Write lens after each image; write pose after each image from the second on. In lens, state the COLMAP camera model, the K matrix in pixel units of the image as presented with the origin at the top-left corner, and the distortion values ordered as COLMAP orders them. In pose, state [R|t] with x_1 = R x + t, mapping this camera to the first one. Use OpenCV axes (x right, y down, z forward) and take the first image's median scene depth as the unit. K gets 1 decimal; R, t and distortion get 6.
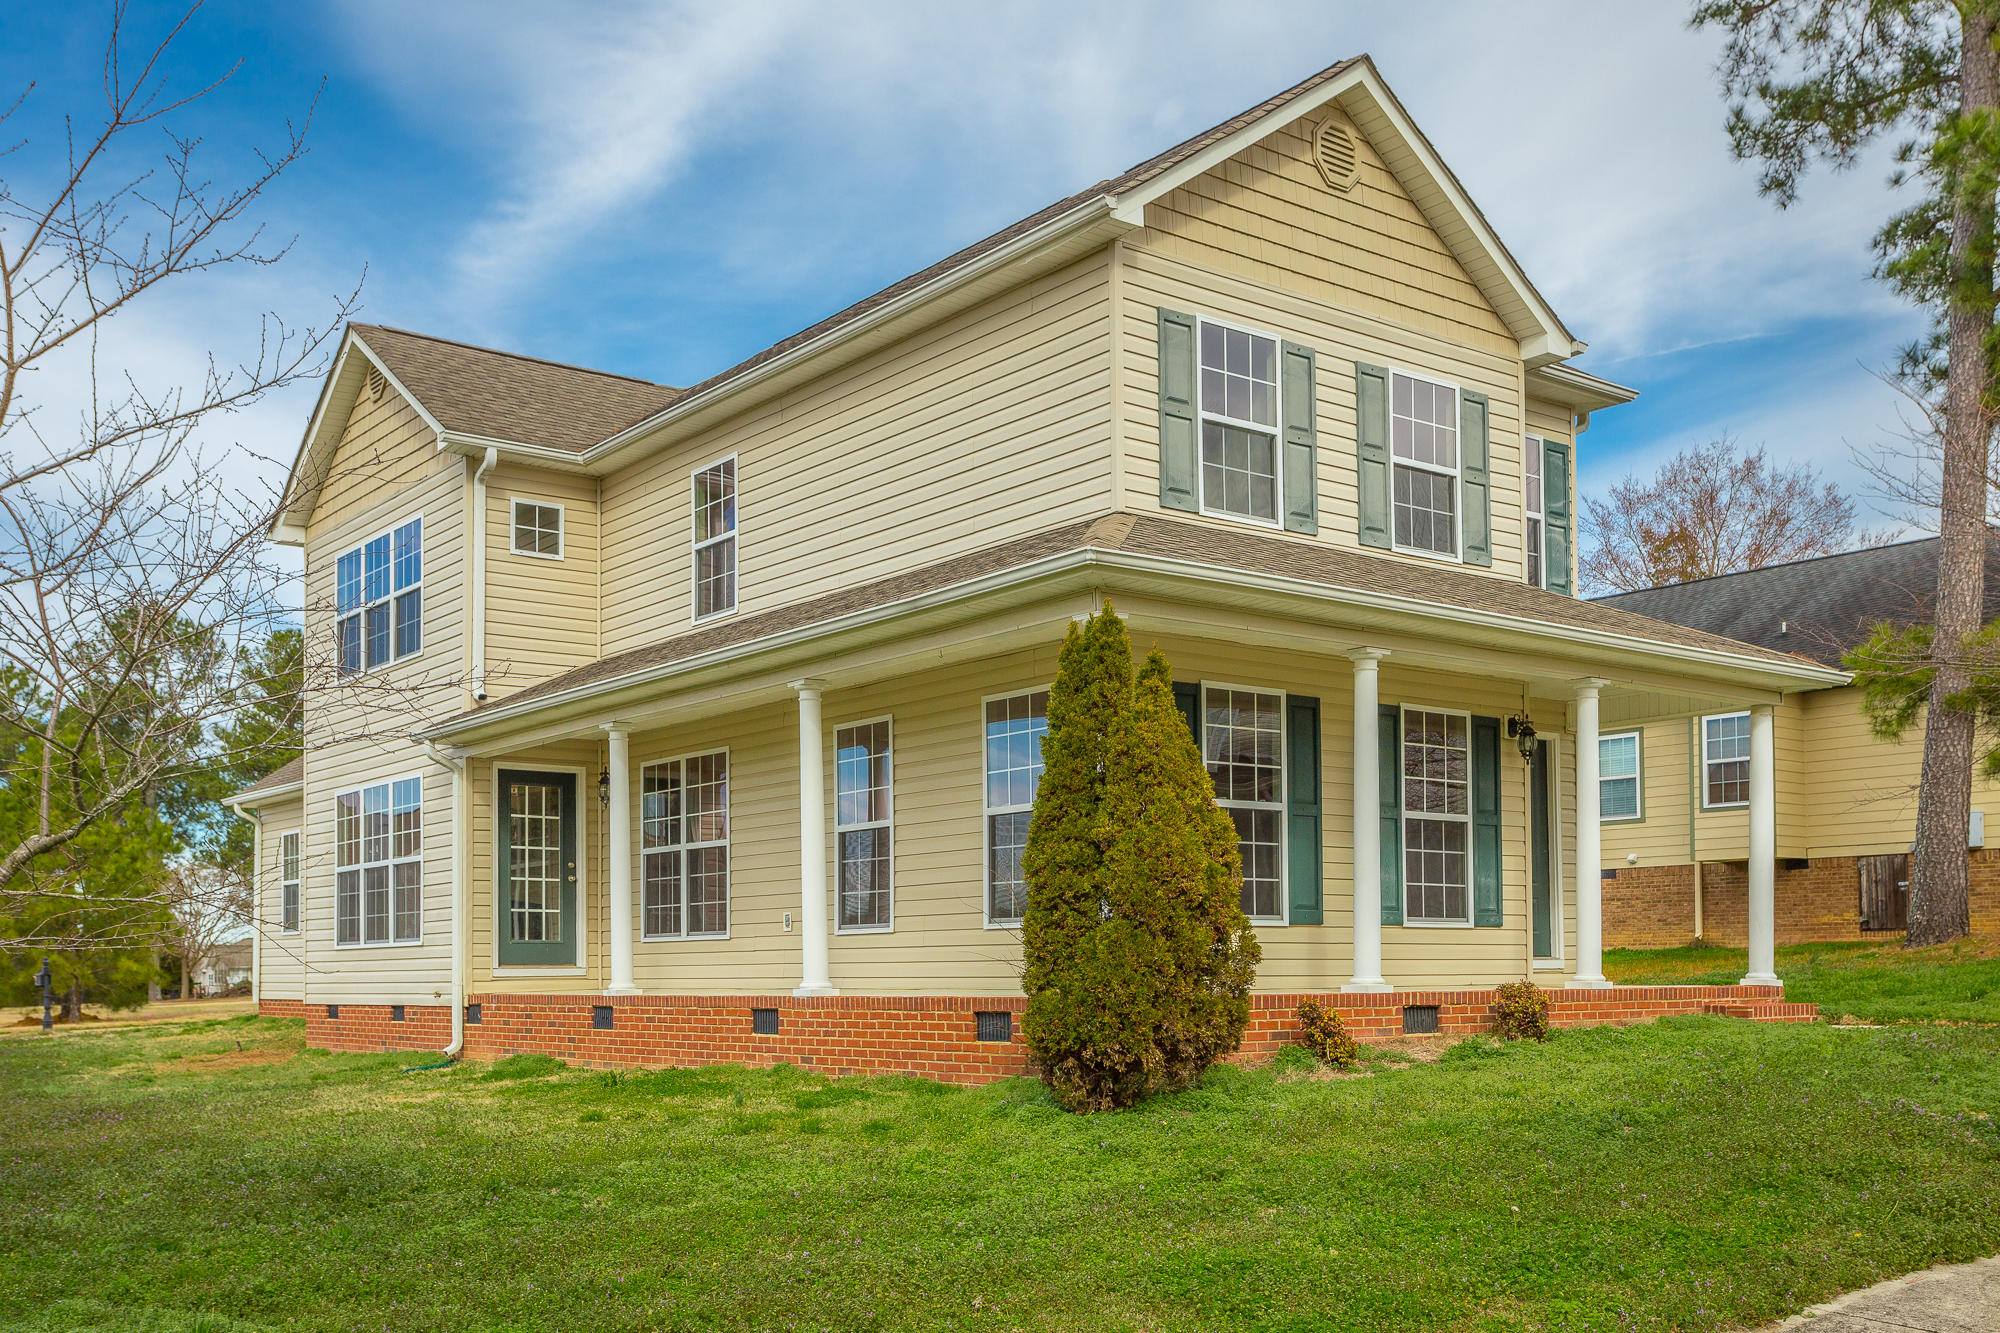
lens RADIAL K [[2041.1, 0, 932.0], [0, 2041.1, 886.2], [0, 0, 1]] dist [0.013140, 0.000000]
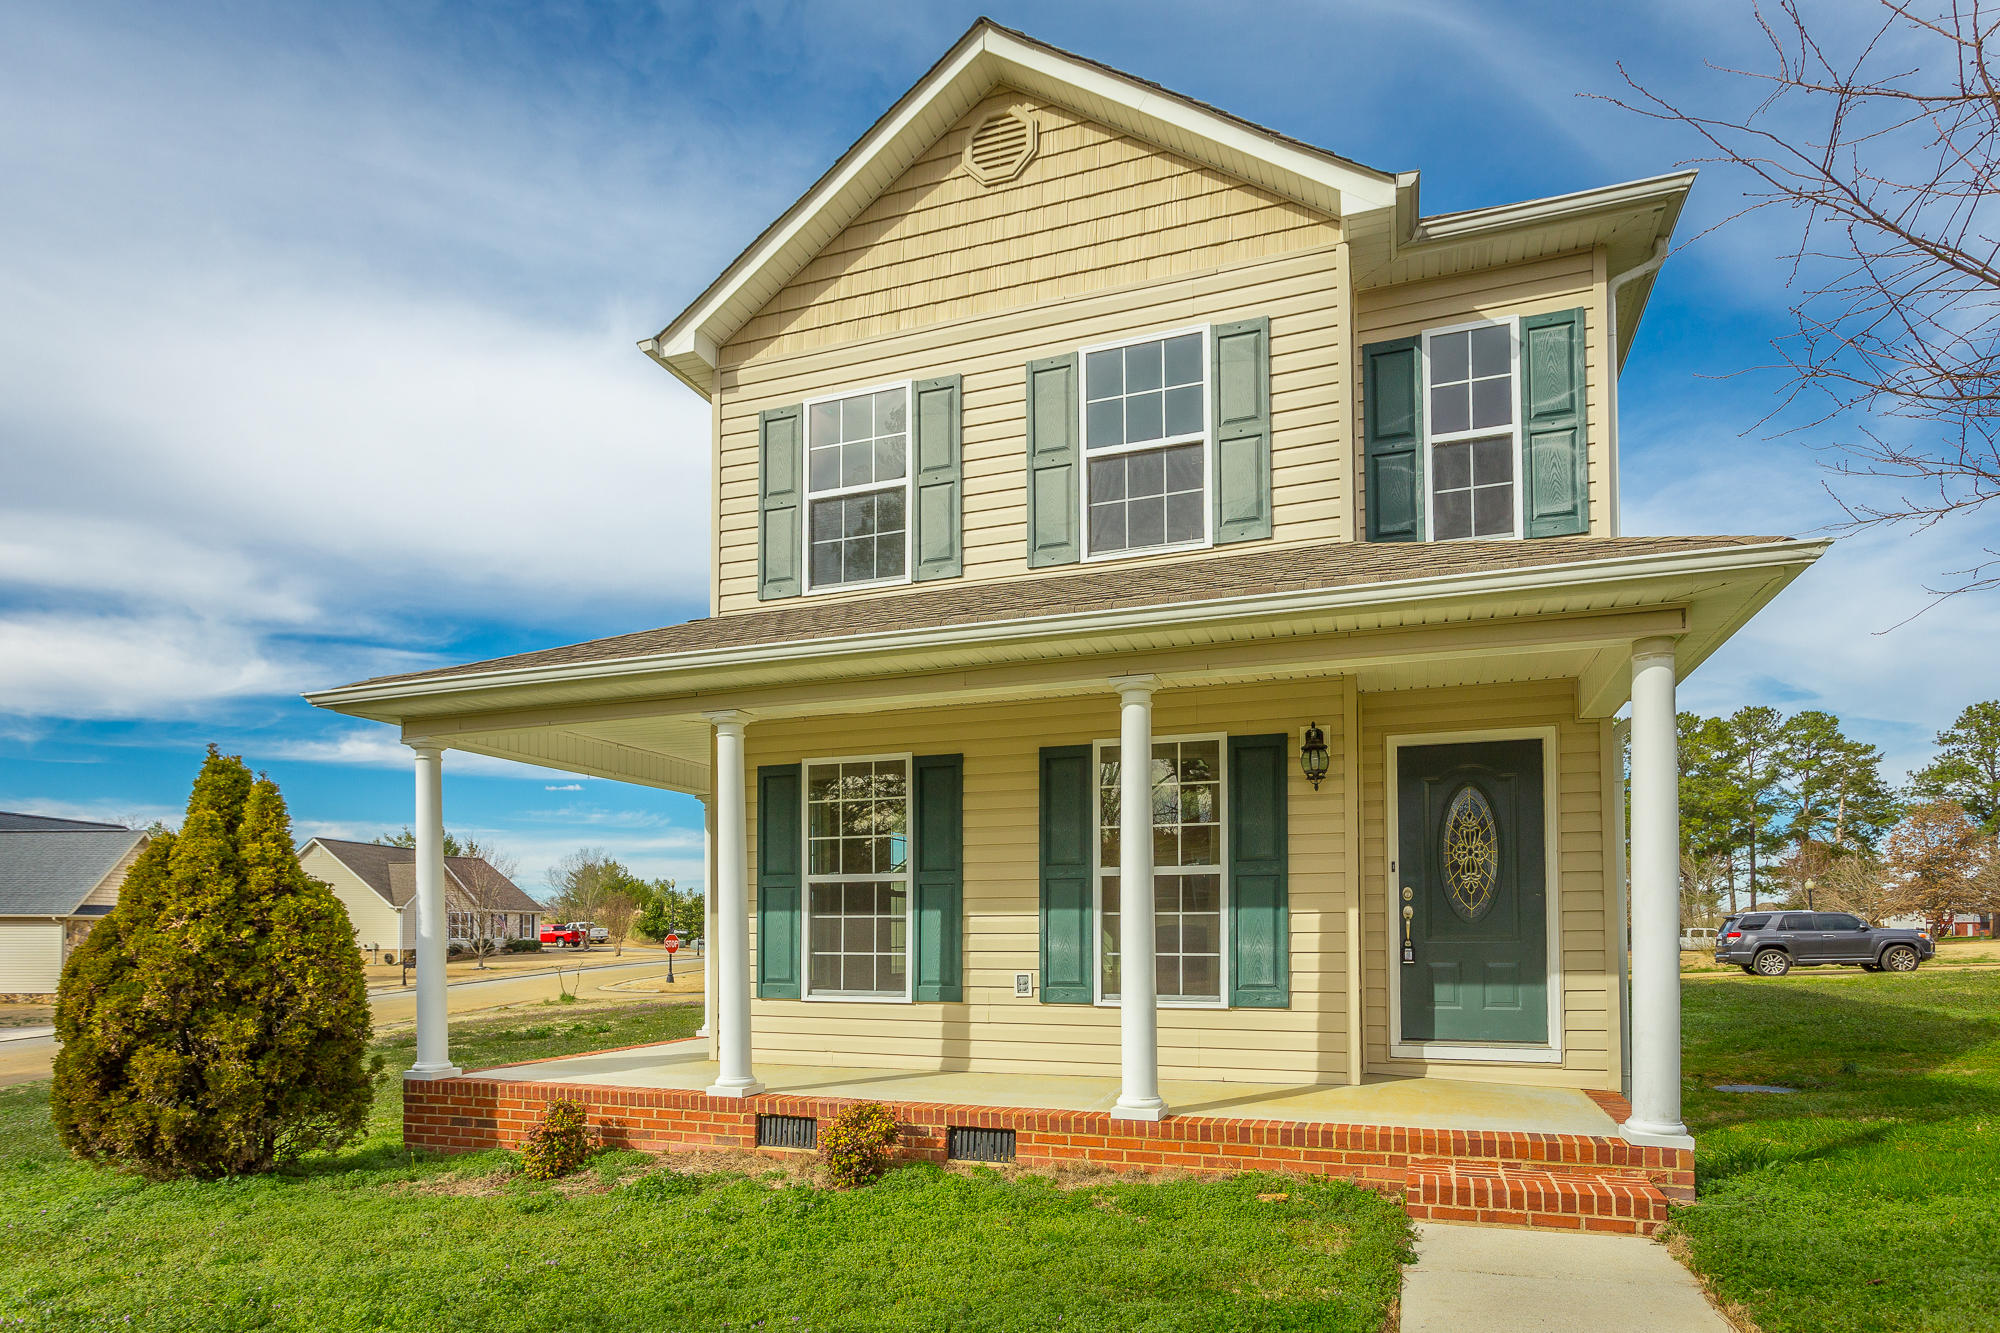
lens RADIAL K [[1088.5, 0, 956.6], [0, 1088.5, 899.3], [0, 0, 1]] dist [-0.008192, -0.001921]
pose [[0.537509, -0.019341, -0.843036, 0.544618], [0.036899, 0.999319, 0.000600, -0.024920], [0.842450, -0.031430, 0.537857, 0.668790]]
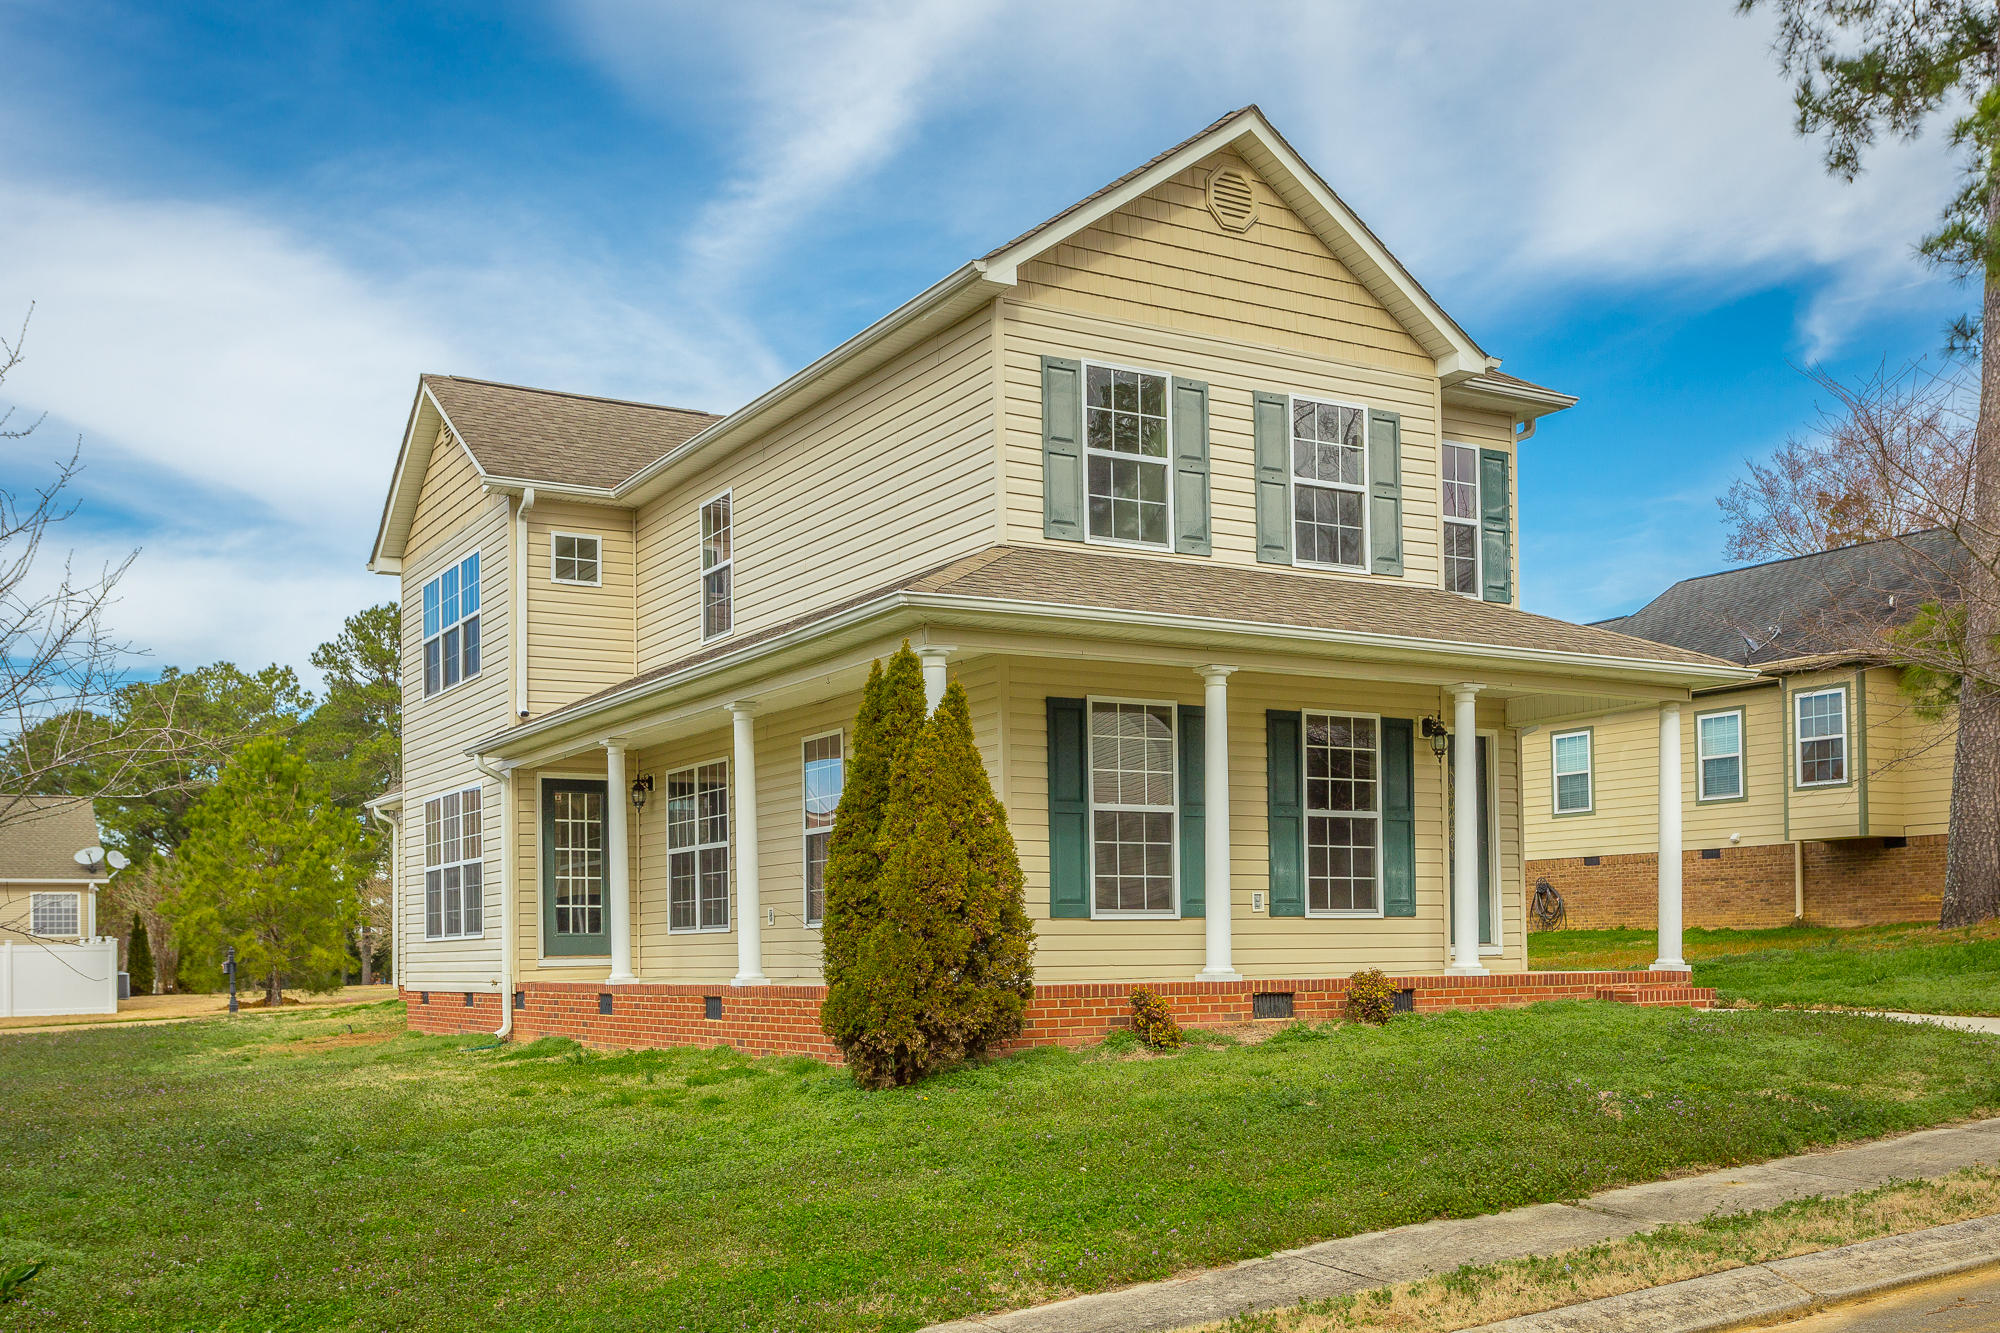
lens RADIAL K [[2041.1, 0, 882.2], [0, 2041.1, 886.2], [0, 0, 1]] dist [0.013140, 0.000000]
pose [[0.990250, -0.010491, -0.138906, 0.150505], [0.011889, 0.999887, 0.009237, -0.008767], [0.138794, -0.010798, 0.990262, -0.084243]]
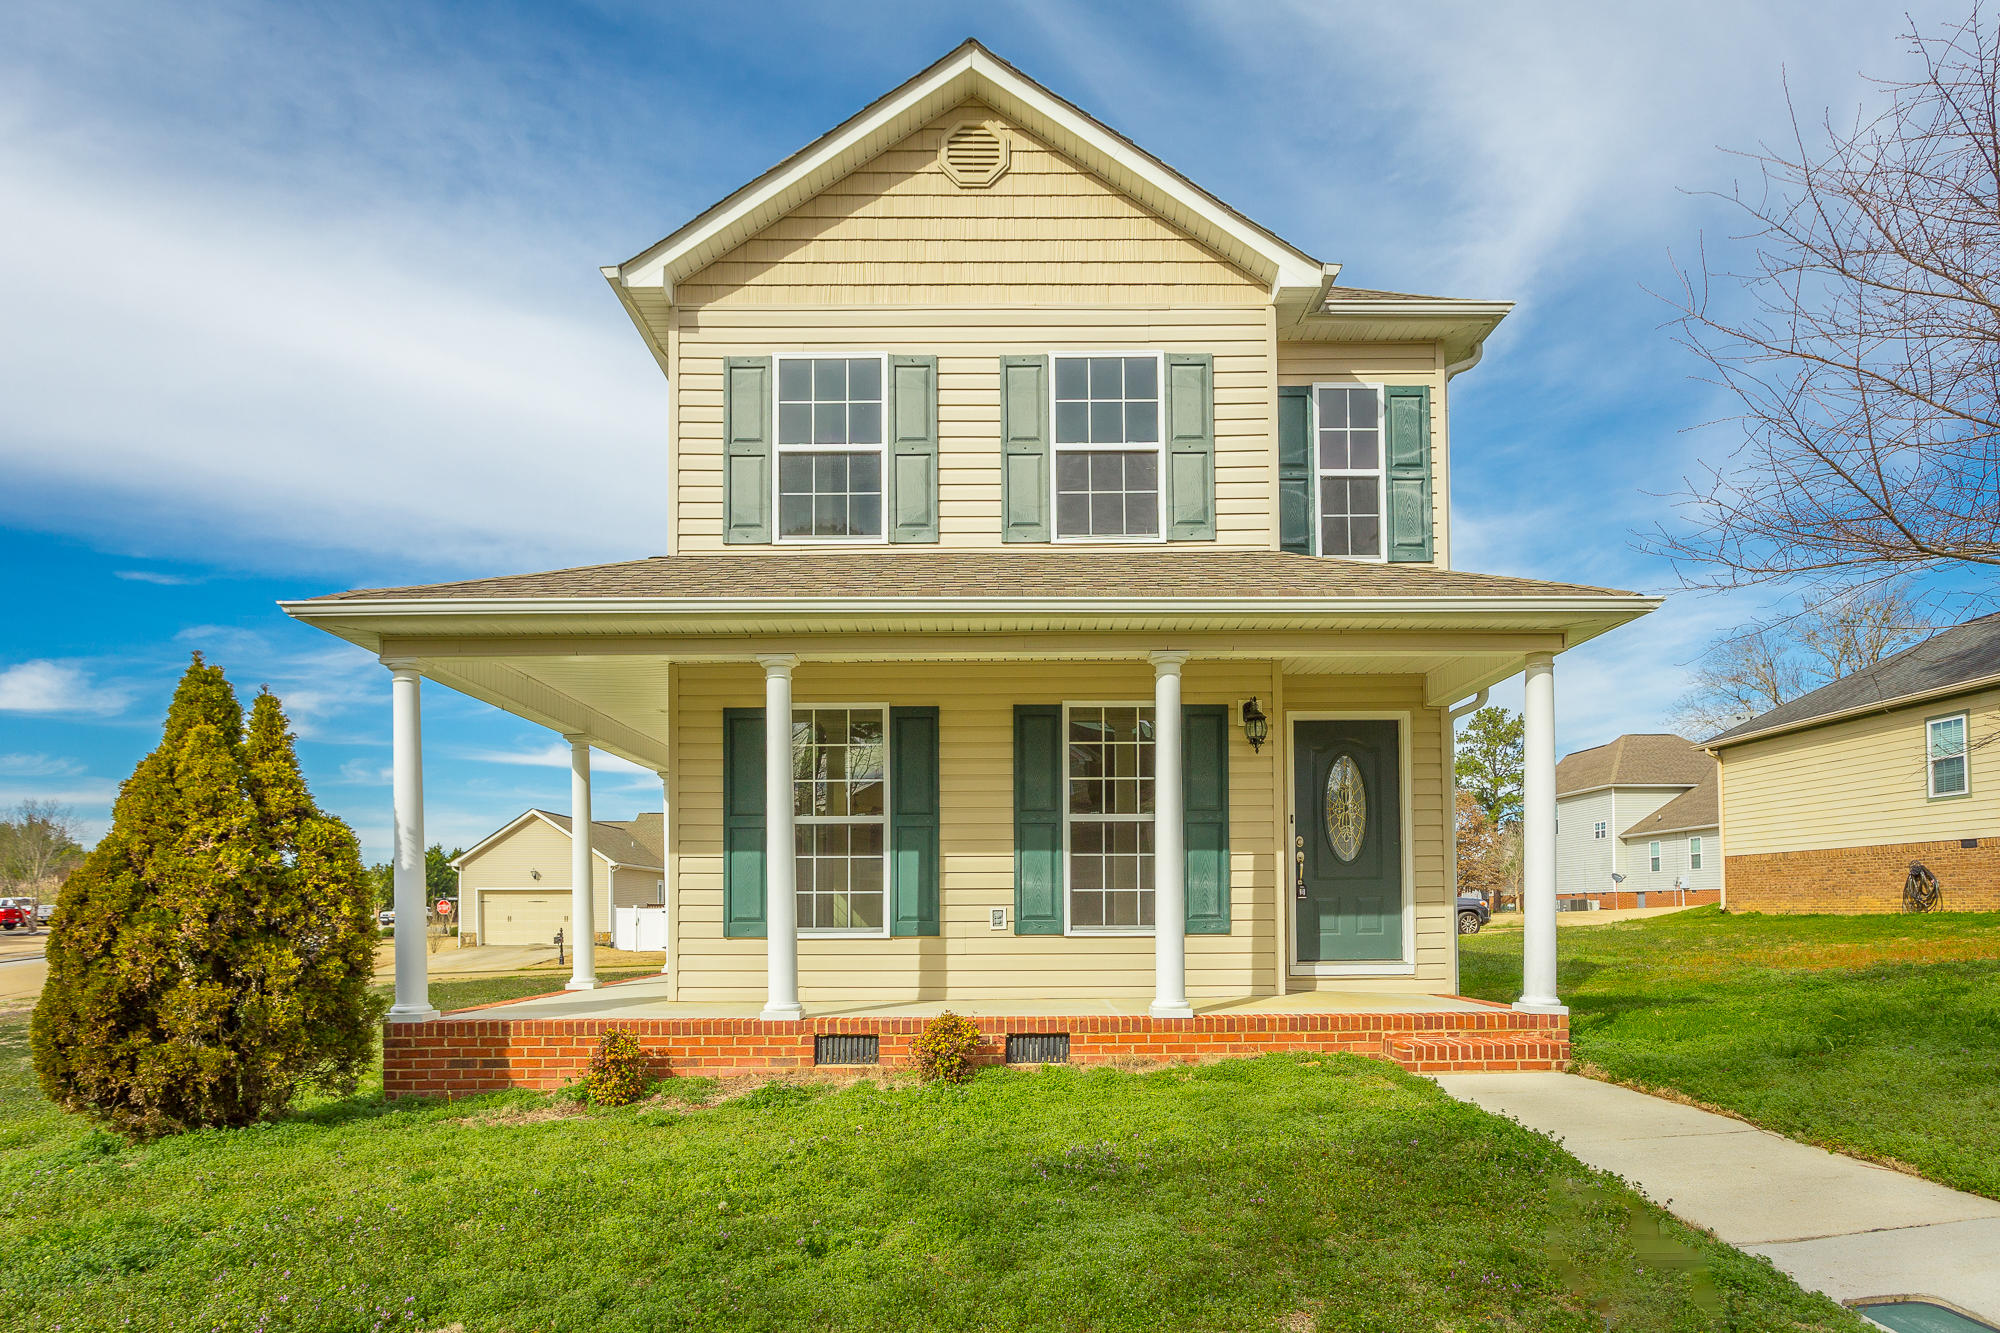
lens RADIAL K [[1221.7, 0, 929.1], [0, 1221.7, 871.9], [0, 0, 1]] dist [-0.013831, 0.002622]
pose [[0.791451, -0.017308, -0.610987, 0.497328], [0.027095, 0.999610, 0.006781, -0.014743], [0.610631, -0.021922, 0.791612, 0.480520]]
